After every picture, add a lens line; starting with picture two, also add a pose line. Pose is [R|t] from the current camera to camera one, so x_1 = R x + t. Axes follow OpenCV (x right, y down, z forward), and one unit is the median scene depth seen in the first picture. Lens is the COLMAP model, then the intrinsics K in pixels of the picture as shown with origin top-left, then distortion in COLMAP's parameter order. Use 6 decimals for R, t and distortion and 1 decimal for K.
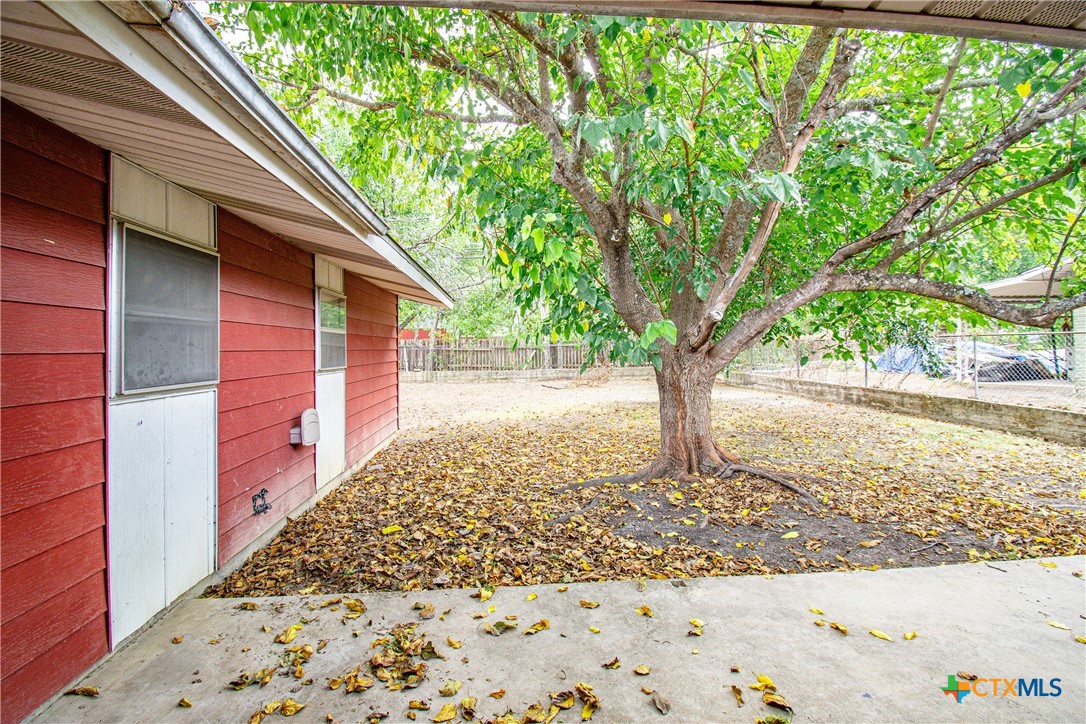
lens RADIAL K [[480.3, 0, 544.9], [0, 480.3, 358.0], [0, 0, 1]] dist [-0.000652, -0.000372]
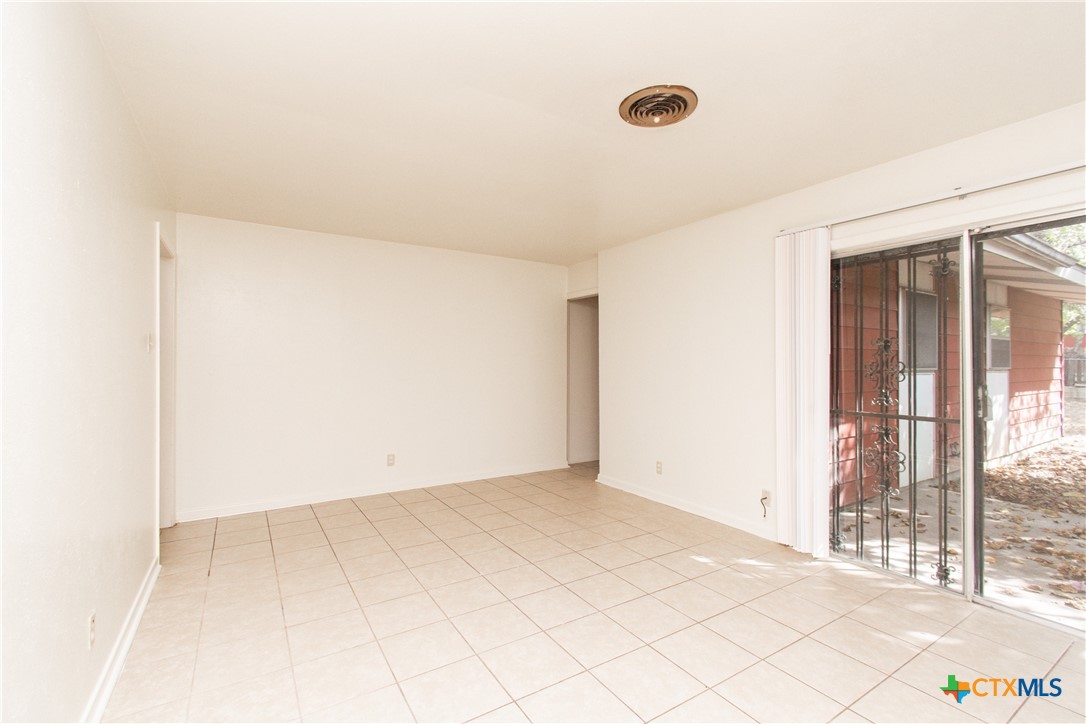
lens RADIAL K [[480.3, 0, 544.9], [0, 480.3, 358.0], [0, 0, 1]] dist [-0.000652, -0.000372]
pose [[0.463043, -0.010899, -0.886269, 0.117439], [-0.016694, 0.999640, -0.021015, 0.043321], [0.886179, 0.024526, 0.462694, -0.644324]]
